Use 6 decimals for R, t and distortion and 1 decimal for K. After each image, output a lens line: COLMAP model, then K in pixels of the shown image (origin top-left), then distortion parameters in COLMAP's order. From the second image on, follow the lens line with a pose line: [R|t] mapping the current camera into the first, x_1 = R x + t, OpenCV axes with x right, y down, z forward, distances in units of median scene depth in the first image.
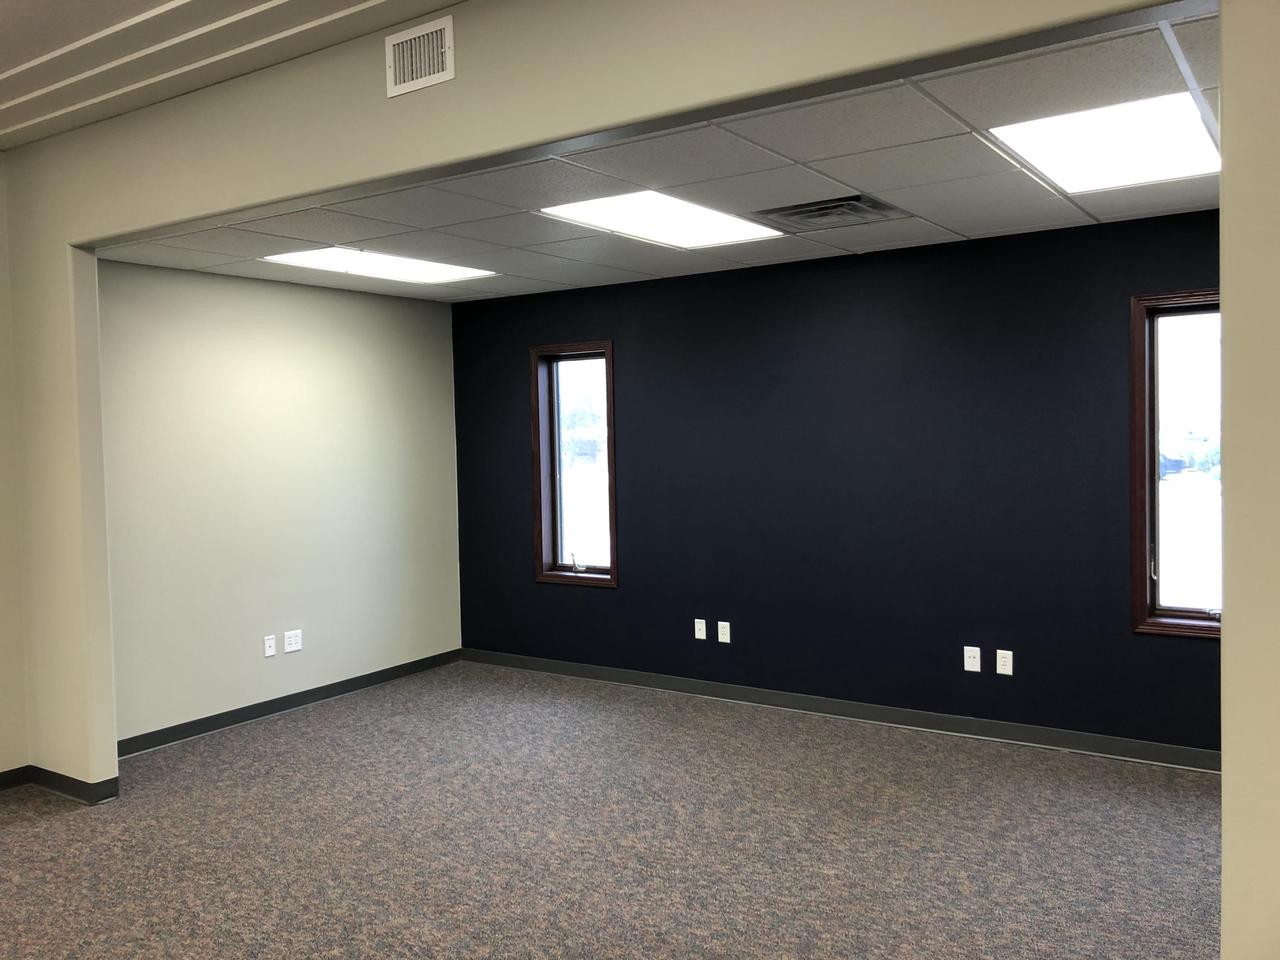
lens RADIAL K [[1053.0, 0, 643.0], [0, 1053.0, 474.0], [0, 0, 1]] dist [0.034435, -0.032252]
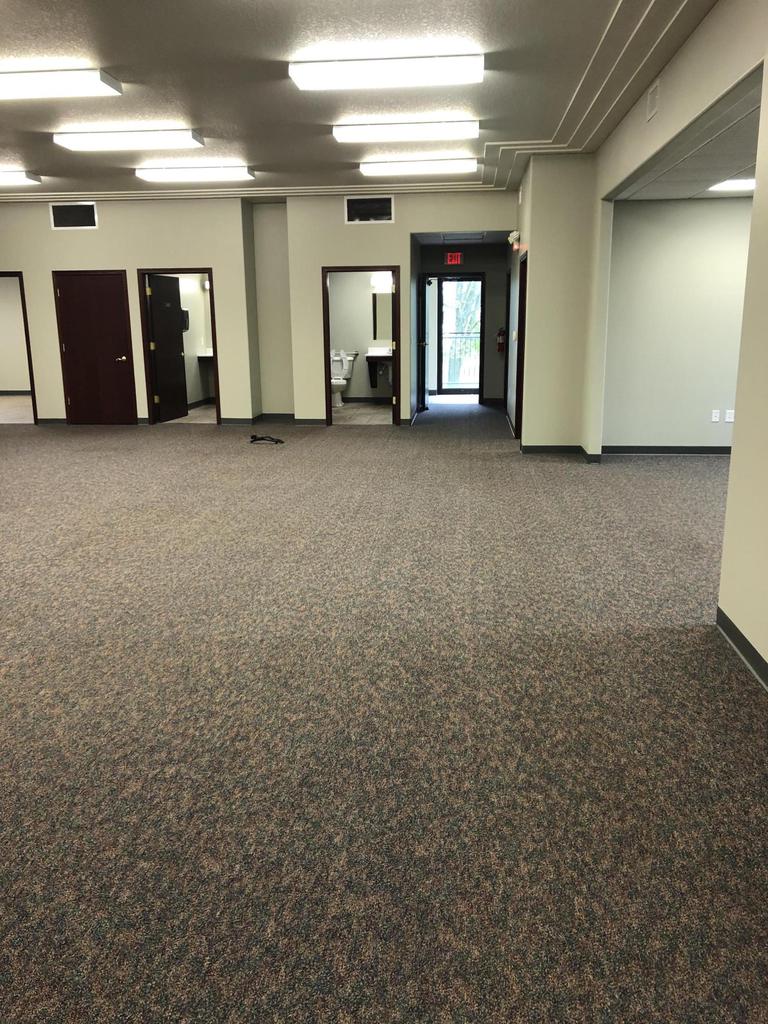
lens RADIAL K [[842.4, 0, 387.7], [0, 842.4, 500.7], [0, 0, 1]] dist [0.034435, -0.032252]
pose [[0.477916, 0.209112, -0.853152, 0.787873], [-0.039750, 0.975404, 0.216809, 0.020607], [0.877506, -0.069703, 0.474474, -0.202093]]
